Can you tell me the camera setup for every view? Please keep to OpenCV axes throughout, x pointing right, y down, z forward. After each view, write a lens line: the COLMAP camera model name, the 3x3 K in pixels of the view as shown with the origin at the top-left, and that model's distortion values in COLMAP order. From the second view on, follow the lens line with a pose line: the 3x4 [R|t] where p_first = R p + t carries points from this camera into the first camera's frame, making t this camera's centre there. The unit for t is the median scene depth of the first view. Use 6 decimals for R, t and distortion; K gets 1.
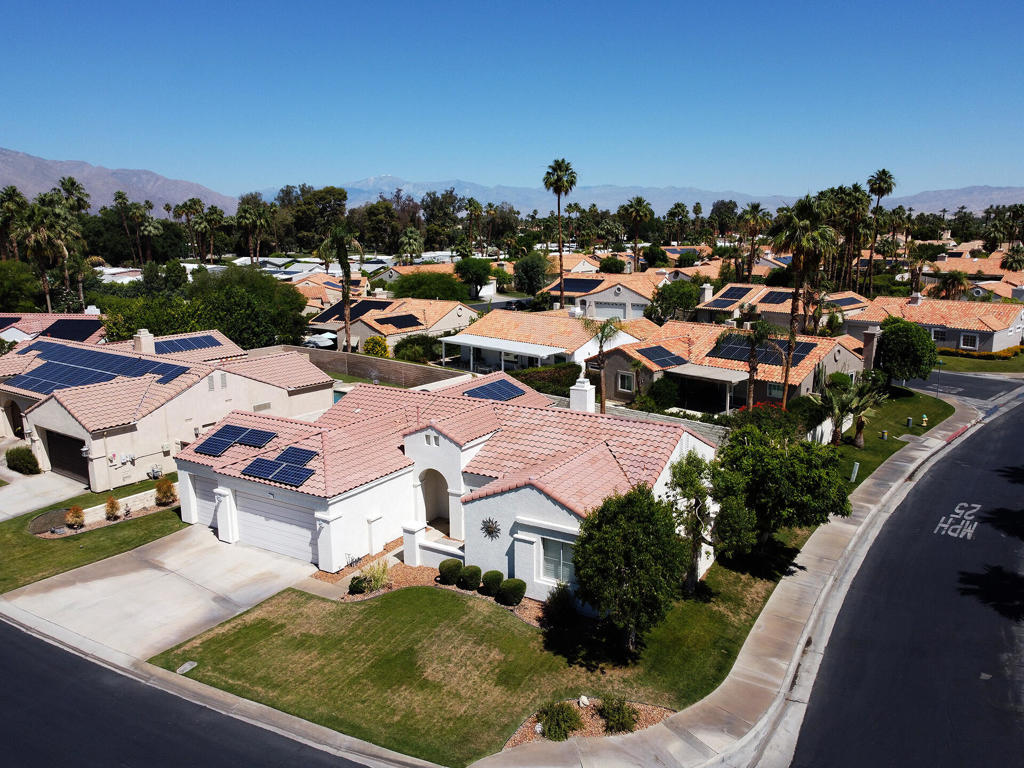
lens RADIAL K [[771.6, 0, 515.1], [0, 771.6, 378.2], [0, 0, 1]] dist [0.001045, -0.008208]
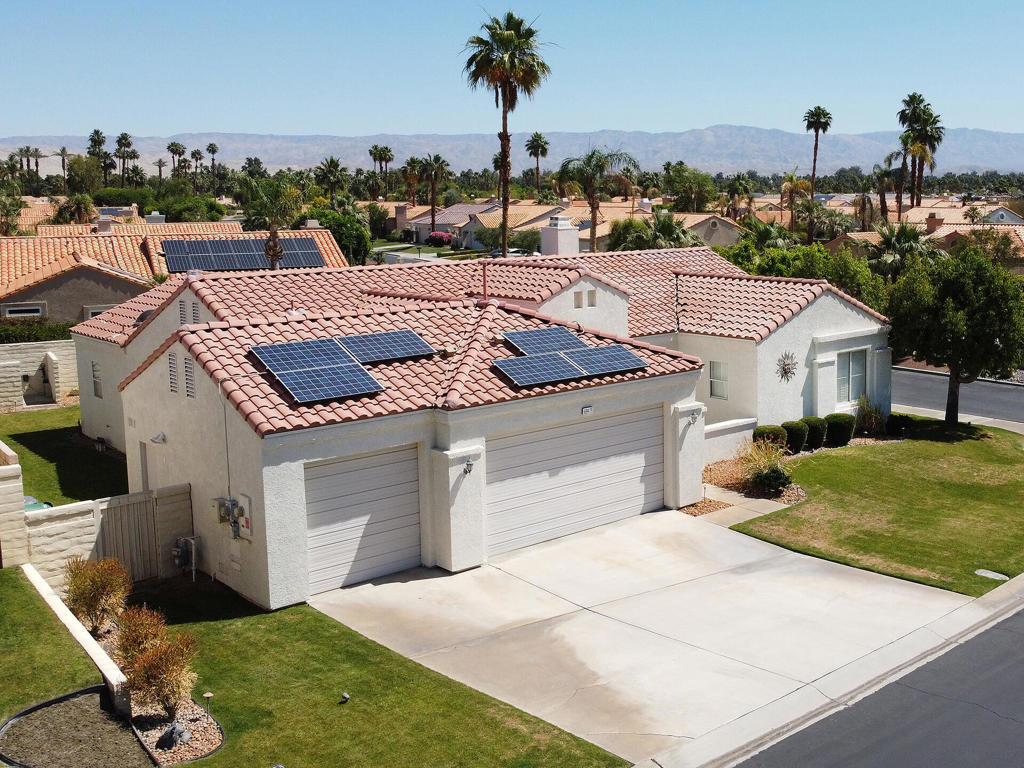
lens RADIAL K [[1144.4, 0, 637.2], [0, 1144.4, 342.1], [0, 0, 1]] dist [0.000870, 0.000000]
pose [[0.260422, -0.119745, 0.958041, -1.018117], [0.190382, 0.979166, 0.070634, 0.061465], [-0.946539, 0.163999, 0.277793, 0.750987]]
